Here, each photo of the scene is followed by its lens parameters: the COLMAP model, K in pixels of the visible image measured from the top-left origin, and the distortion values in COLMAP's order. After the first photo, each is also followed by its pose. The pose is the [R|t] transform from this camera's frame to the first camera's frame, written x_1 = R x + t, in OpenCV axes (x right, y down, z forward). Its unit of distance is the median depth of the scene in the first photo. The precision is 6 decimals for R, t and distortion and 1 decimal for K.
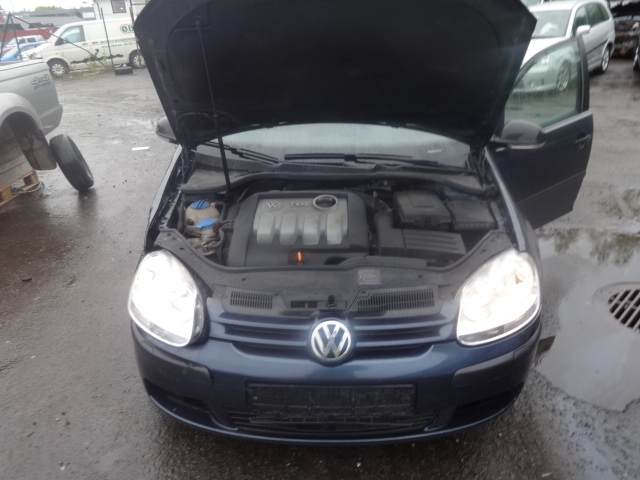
lens RADIAL K [[473.8, 0, 320.0], [0, 473.8, 240.0], [0, 0, 1]] dist [-0.006500, -0.006784]
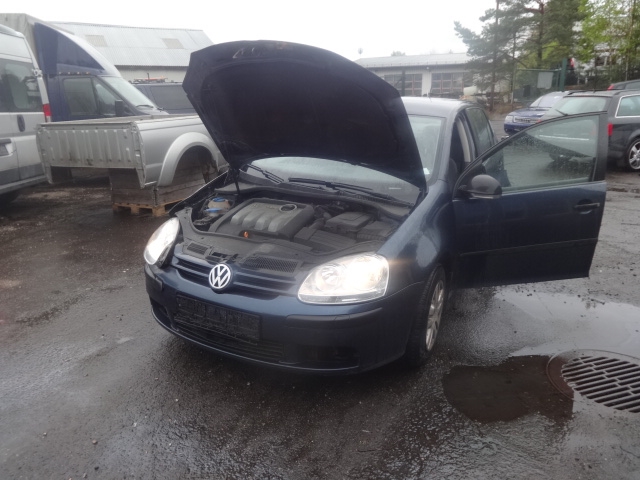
lens RADIAL K [[473.8, 0, 320.0], [0, 473.8, 240.0], [0, 0, 1]] dist [-0.006500, -0.006784]
pose [[0.894558, 0.159163, -0.417652, 0.772023], [-0.213333, 0.973182, -0.086061, 0.125704], [0.392754, 0.166085, 0.904522, -0.266021]]
